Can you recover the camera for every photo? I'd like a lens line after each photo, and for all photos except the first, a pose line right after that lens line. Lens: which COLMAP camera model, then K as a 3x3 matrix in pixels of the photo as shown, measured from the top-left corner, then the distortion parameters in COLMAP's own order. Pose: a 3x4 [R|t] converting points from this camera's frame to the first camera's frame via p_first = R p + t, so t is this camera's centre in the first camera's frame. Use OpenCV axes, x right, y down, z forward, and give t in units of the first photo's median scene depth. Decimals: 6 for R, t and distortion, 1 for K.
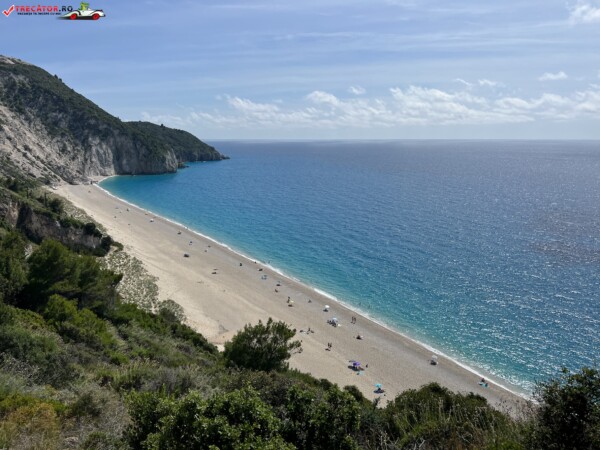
lens RADIAL K [[460.1, 0, 296.1], [0, 460.1, 224.2], [0, 0, 1]] dist [0.043812, -0.029534]
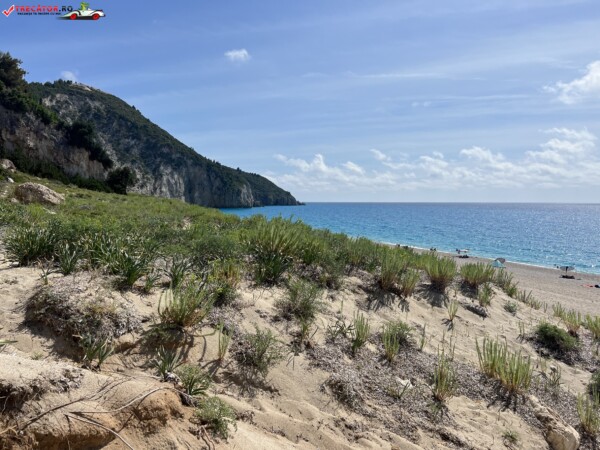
lens RADIAL K [[460.1, 0, 294.8], [0, 460.1, 237.7], [0, 0, 1]] dist [0.043812, -0.029534]
pose [[0.988654, 0.022648, -0.148492, -0.079199], [-0.038387, 0.993837, -0.103997, 0.059646], [0.145221, 0.108517, 0.983430, 0.265042]]
